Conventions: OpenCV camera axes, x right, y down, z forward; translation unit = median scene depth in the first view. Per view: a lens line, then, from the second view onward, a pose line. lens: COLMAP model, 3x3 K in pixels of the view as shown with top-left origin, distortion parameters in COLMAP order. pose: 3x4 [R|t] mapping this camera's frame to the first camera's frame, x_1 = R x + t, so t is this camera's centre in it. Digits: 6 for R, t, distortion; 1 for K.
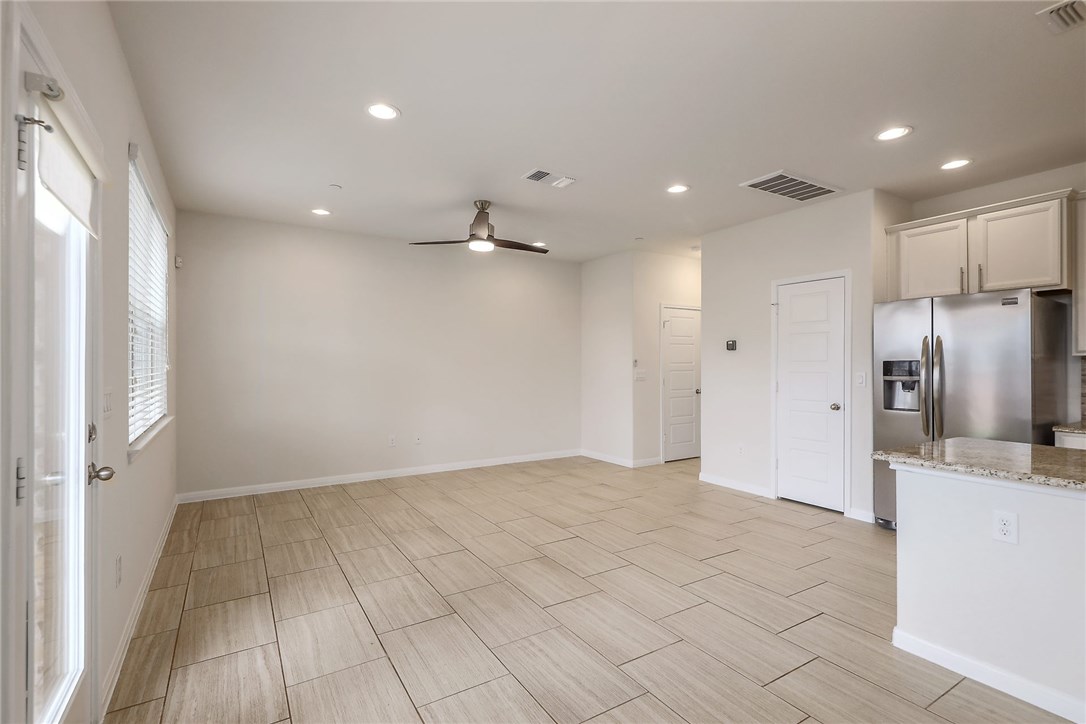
lens RADIAL K [[504.9, 0, 543.0], [0, 504.9, 362.0], [0, 0, 1]] dist [0.001500, 0.000027]
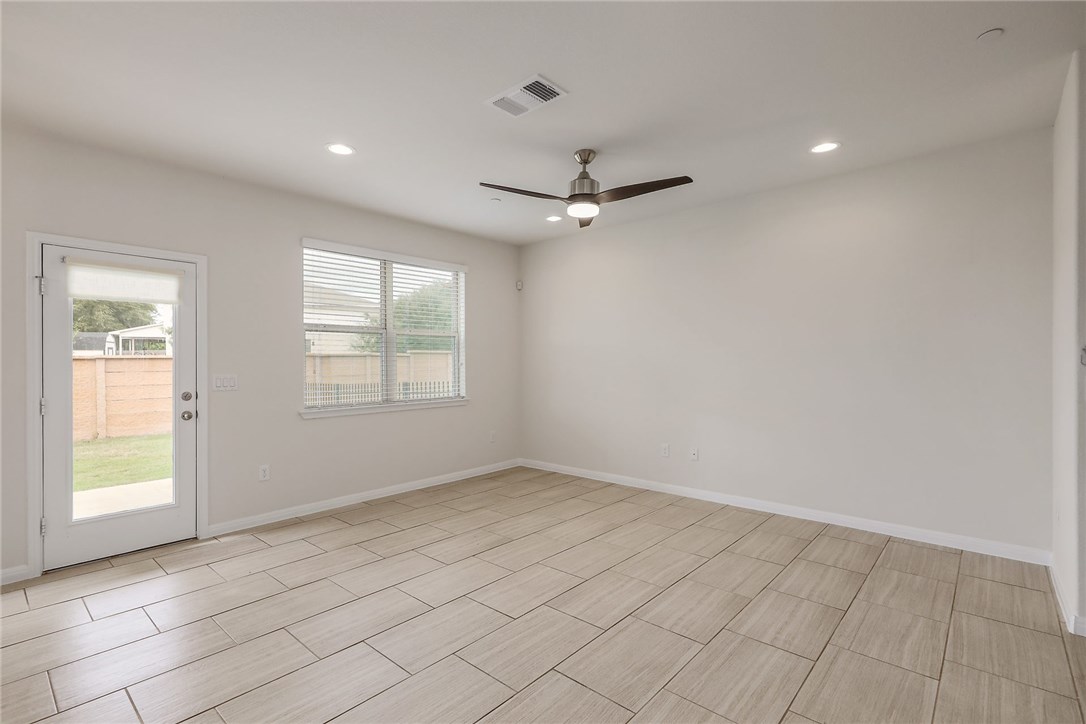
lens RADIAL K [[504.9, 0, 543.0], [0, 504.9, 362.0], [0, 0, 1]] dist [0.001500, 0.000027]
pose [[0.289758, 0.001175, -0.957099, 0.749926], [0.004408, 0.999987, 0.002562, 0.003775], [0.957090, -0.004962, 0.289750, 0.880449]]
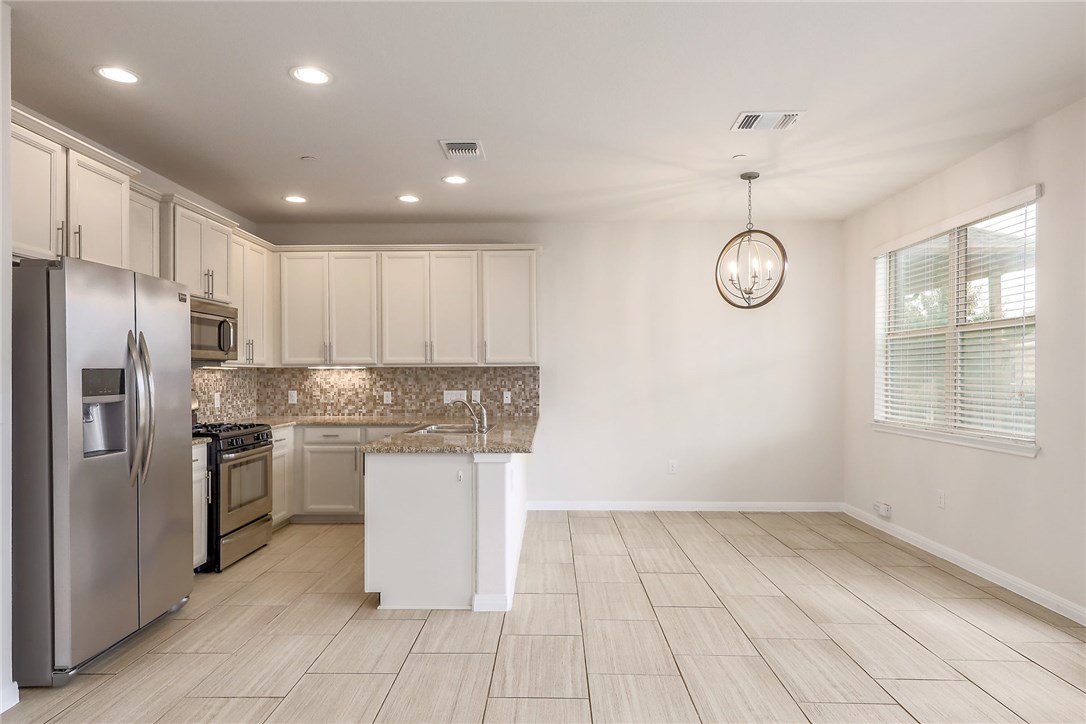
lens RADIAL K [[636.3, 0, 546.7], [0, 636.3, 374.9], [0, 0, 1]] dist [0.007764, 0.000135]
pose [[-0.841680, 0.001449, 0.539974, -0.120201], [0.002317, 0.999997, 0.000927, 0.004866], [-0.539971, 0.002032, -0.841681, 1.425562]]
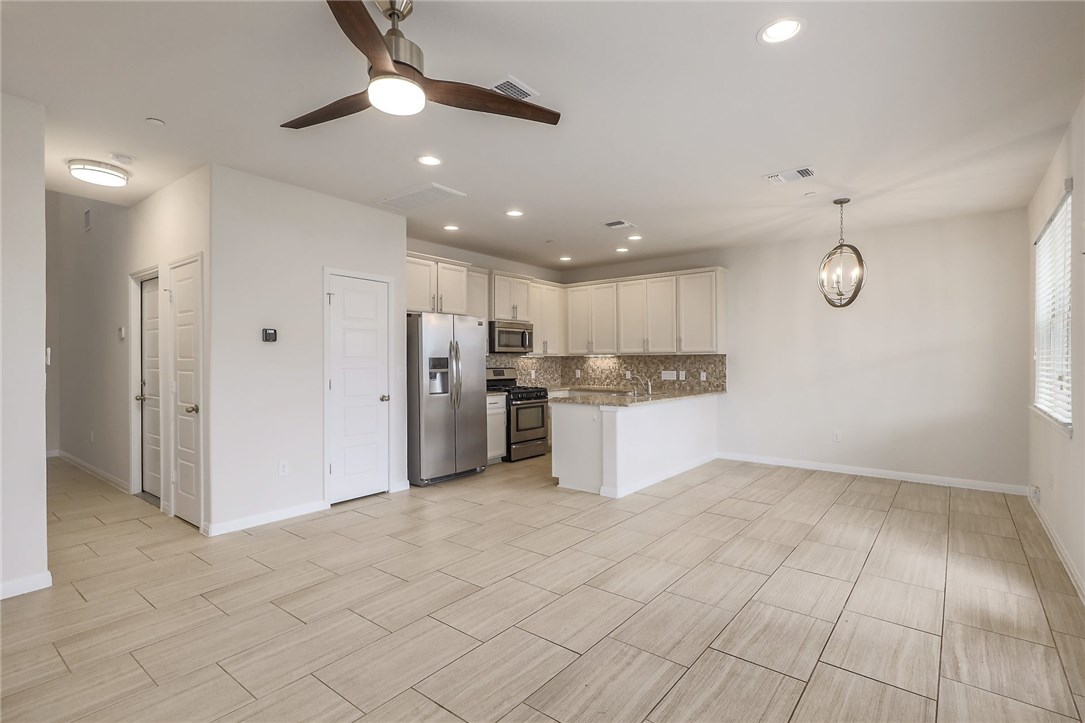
lens RADIAL K [[518.8, 0, 542.5], [0, 518.8, 361.5], [0, 0, 1]] dist [0.000259, -0.000959]
pose [[-0.330967, -0.000249, 0.943642, -0.749100], [0.002267, 0.999997, 0.001059, 0.007252], [-0.943640, 0.002489, -0.330966, 1.272543]]
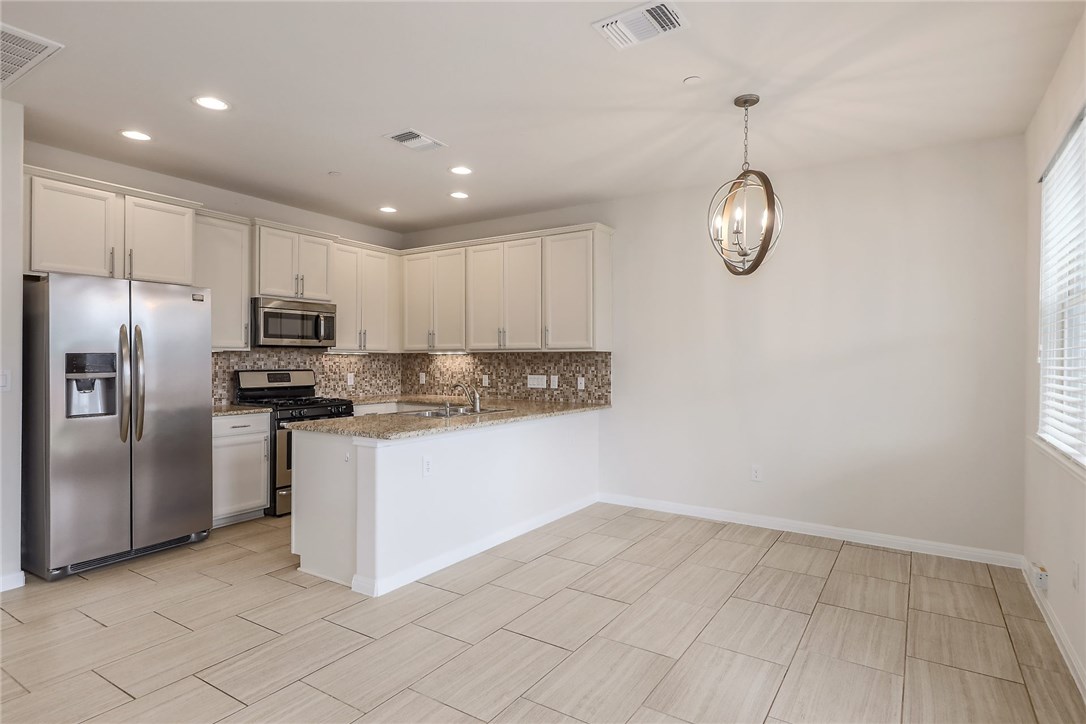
lens RADIAL K [[585.7, 0, 548.3], [0, 585.7, 362.7], [0, 0, 1]] dist [0.017114, 0.000812]
pose [[-0.427428, -0.005737, 0.904031, -0.456738], [-0.003979, 0.999982, 0.004464, 0.005979], [-0.904041, -0.001689, -0.427443, 0.793077]]
